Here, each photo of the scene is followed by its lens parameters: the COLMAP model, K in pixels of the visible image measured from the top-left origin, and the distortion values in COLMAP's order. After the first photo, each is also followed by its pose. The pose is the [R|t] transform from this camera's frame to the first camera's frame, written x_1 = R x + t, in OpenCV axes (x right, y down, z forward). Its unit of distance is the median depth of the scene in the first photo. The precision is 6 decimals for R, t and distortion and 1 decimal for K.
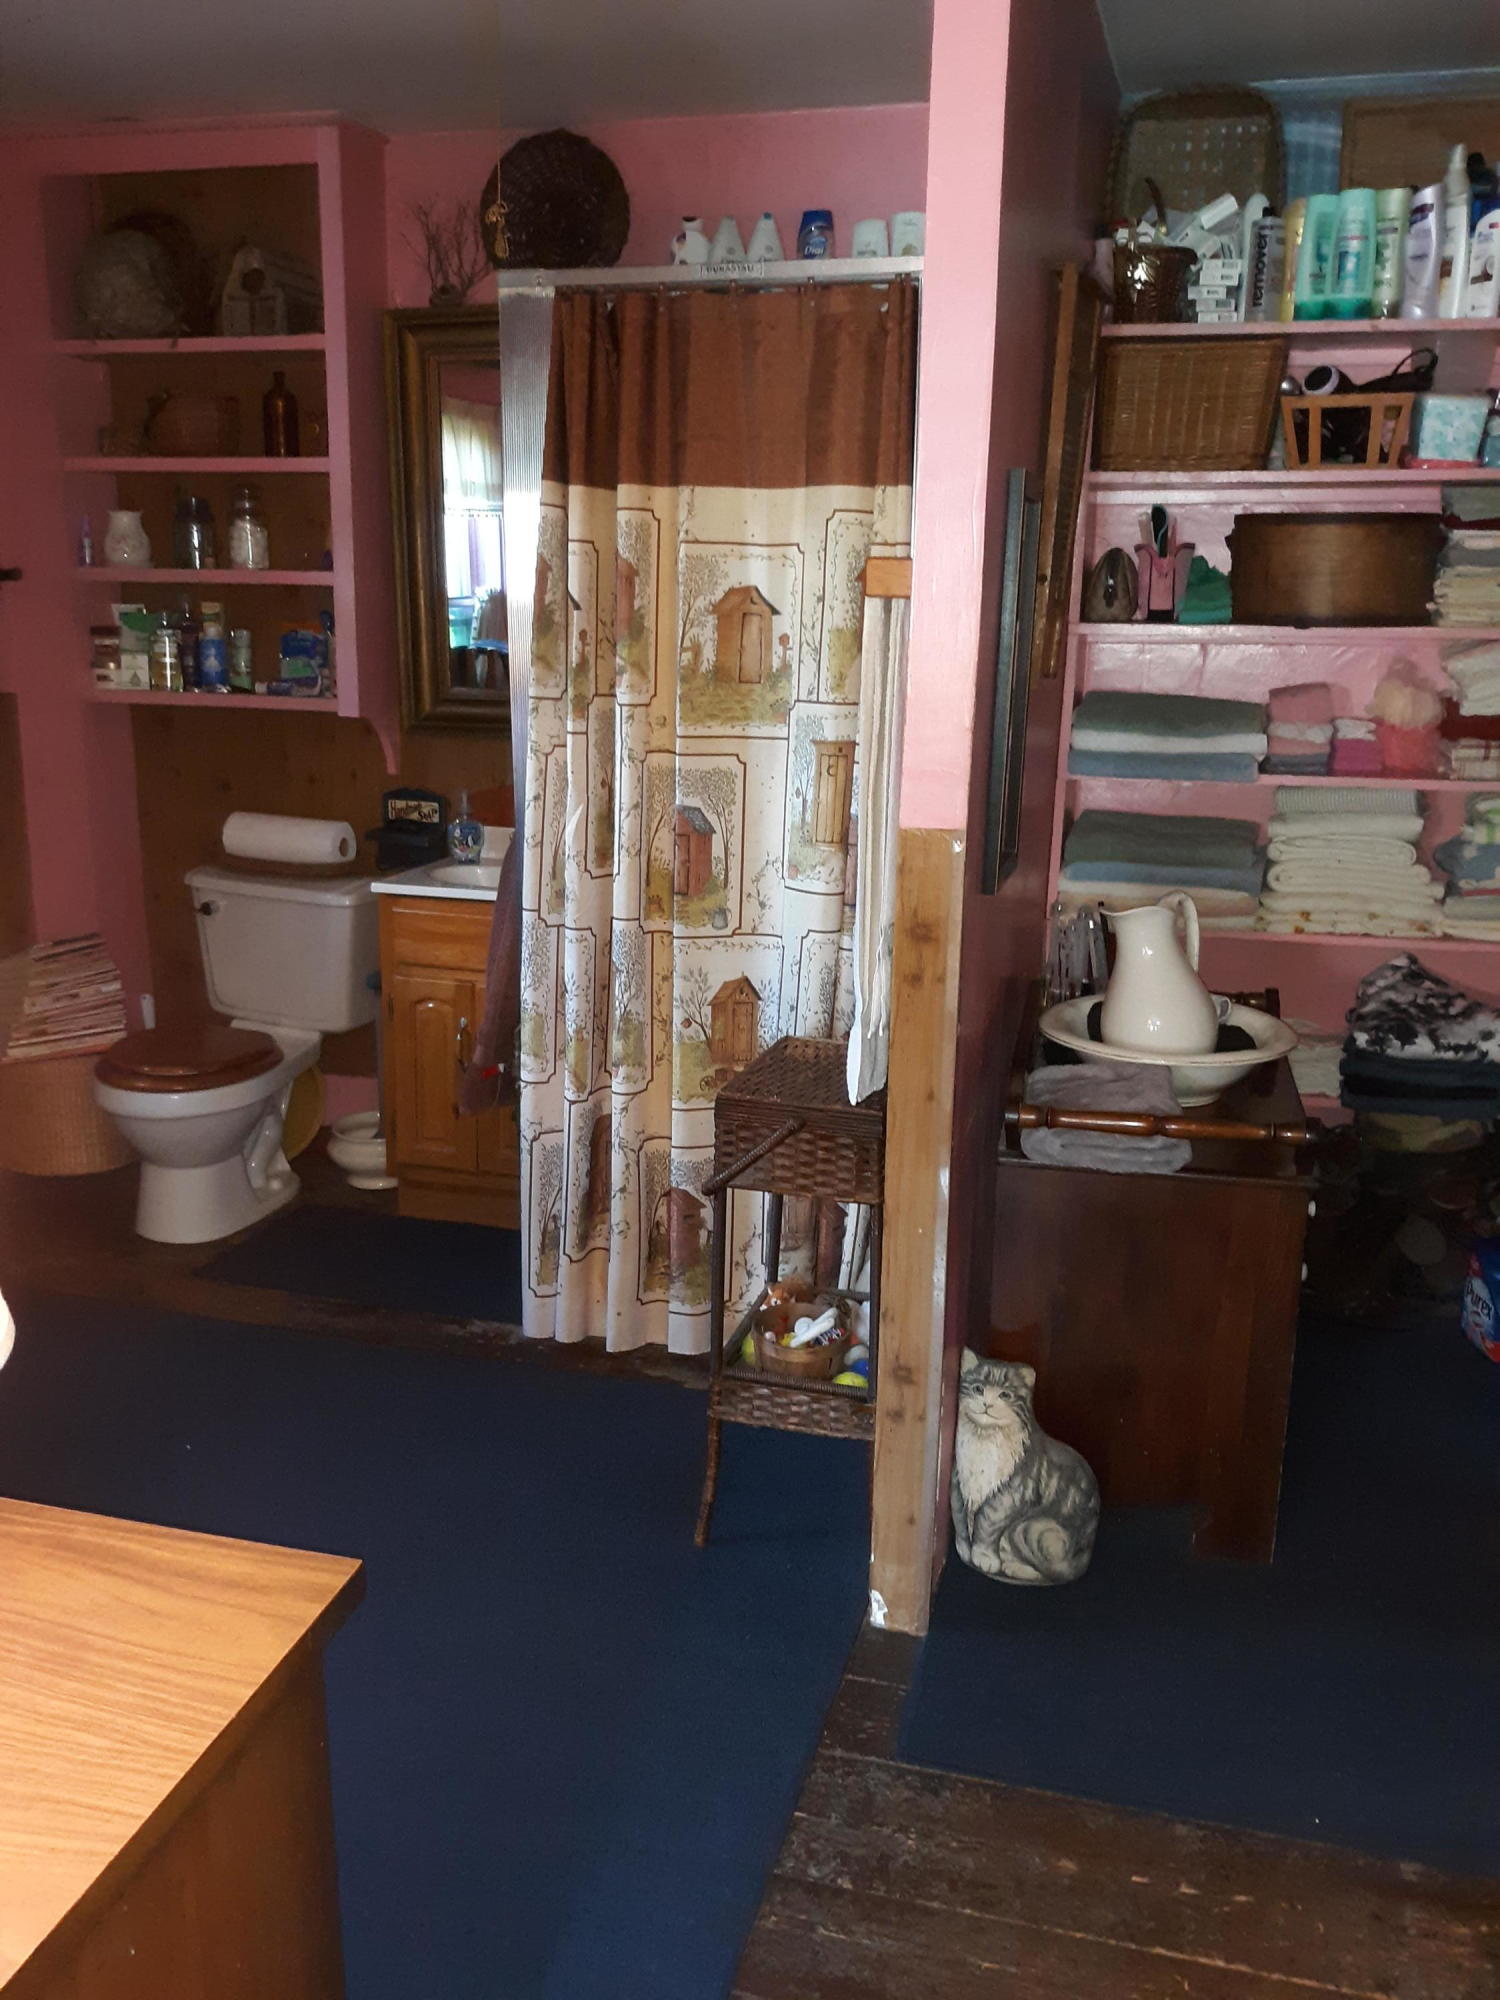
lens RADIAL K [[1639.9, 0, 748.3], [0, 1639.9, 1002.4], [0, 0, 1]] dist [0.112423, -0.337040]
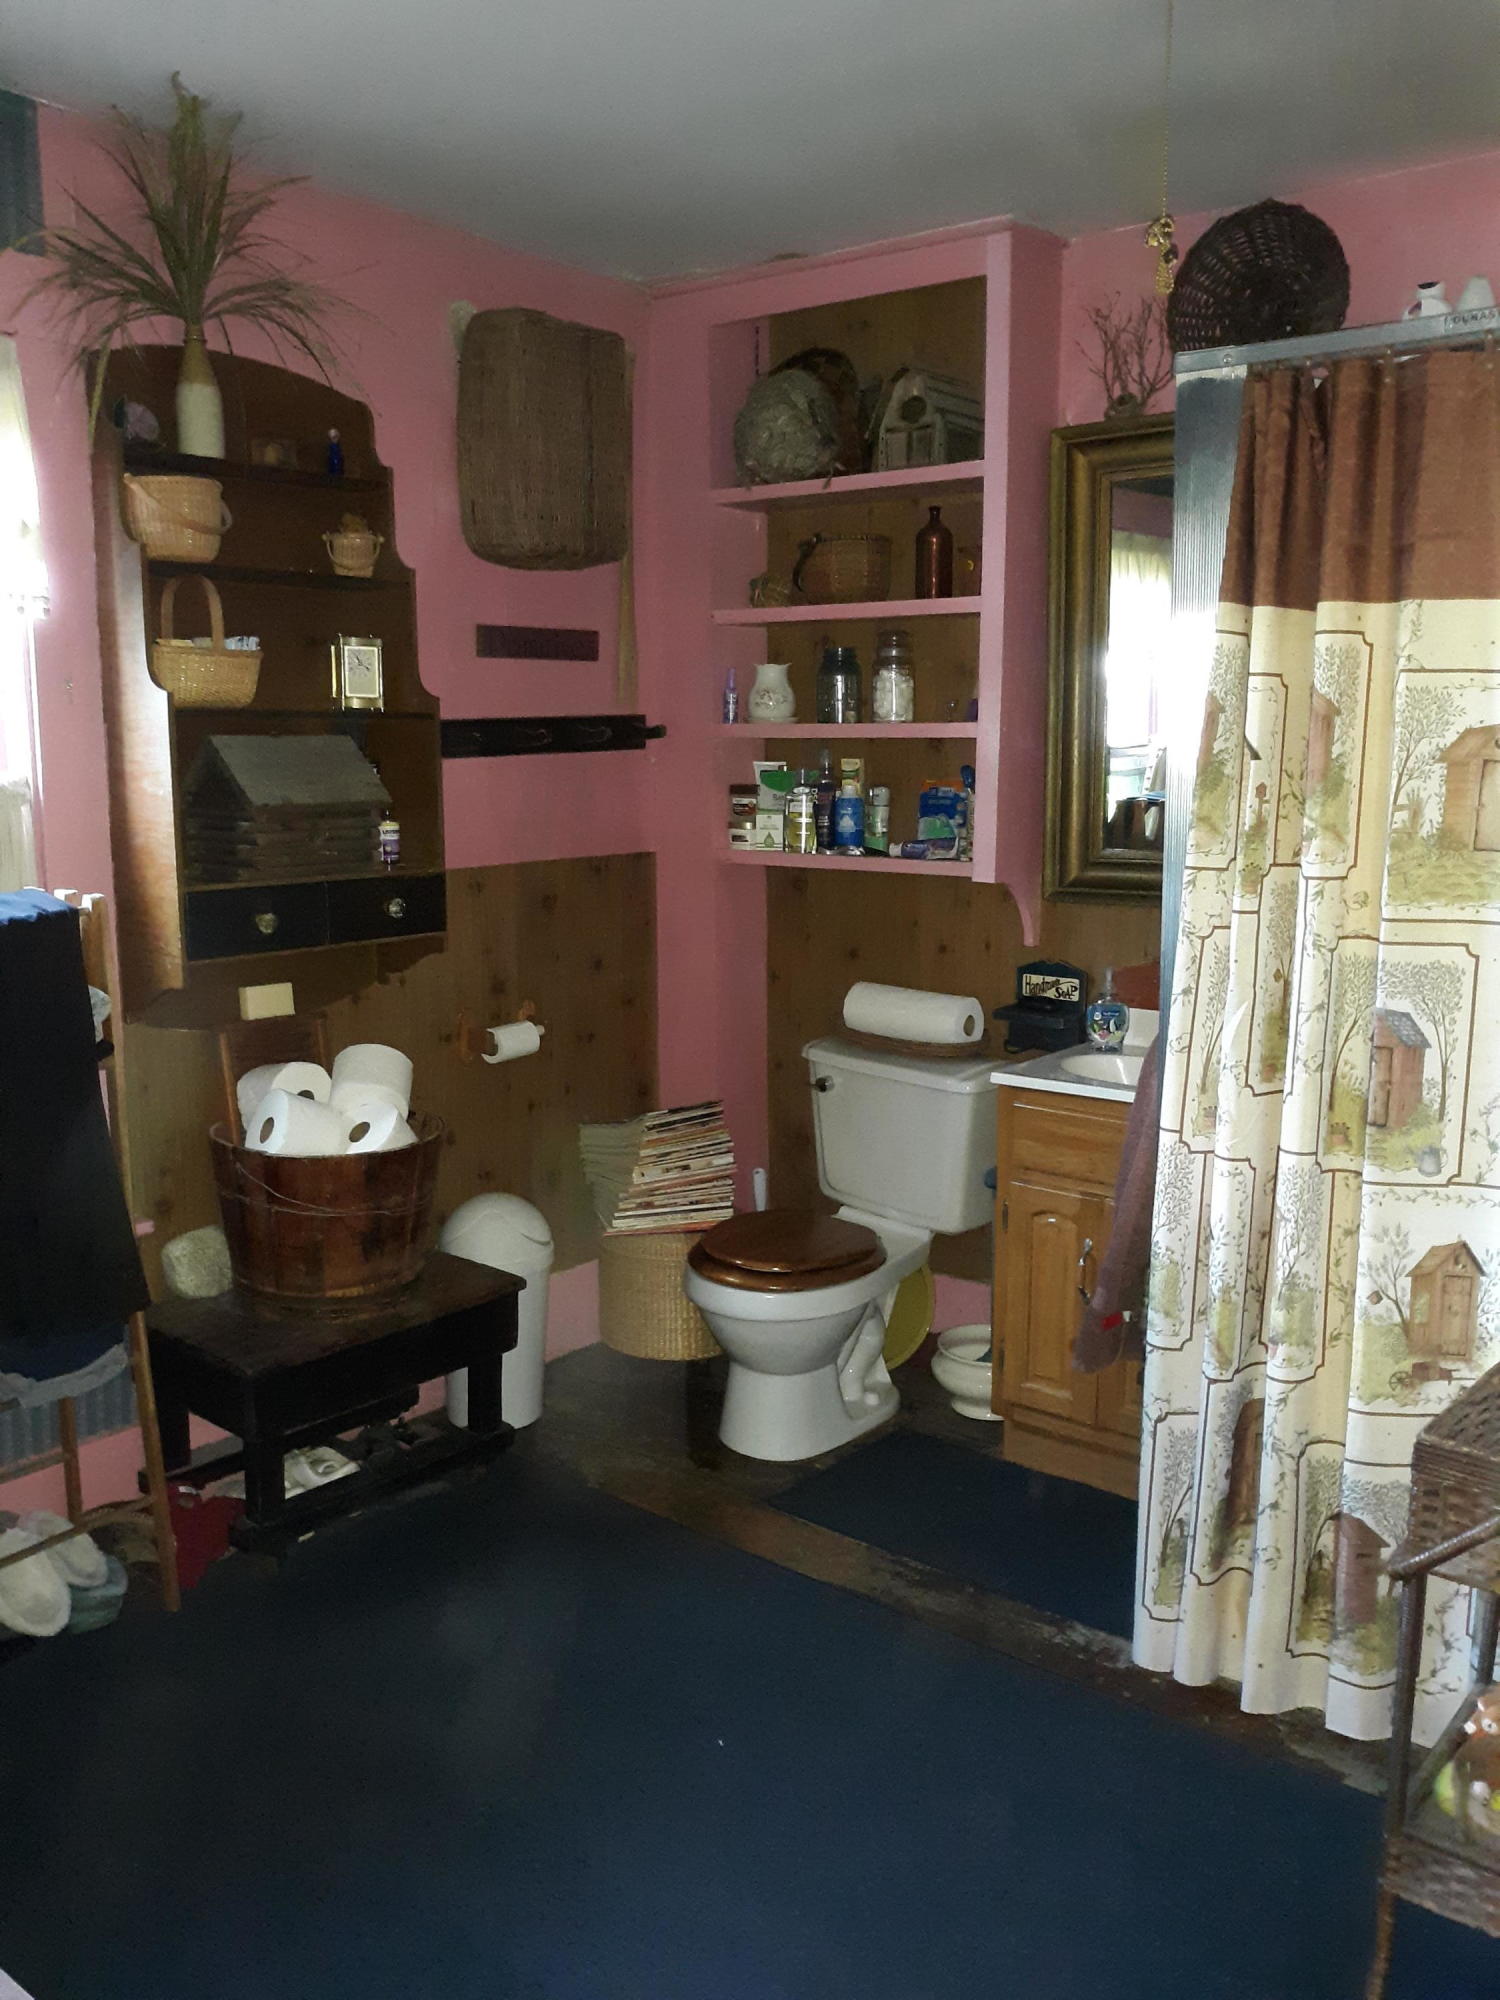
lens RADIAL K [[1639.9, 0, 748.3], [0, 1639.9, 1002.4], [0, 0, 1]] dist [0.112423, -0.337040]
pose [[0.918880, 0.044720, -0.391995, -0.008703], [-0.078868, 0.994322, -0.071441, -0.036976], [0.386574, 0.096562, 0.917189, 0.151828]]
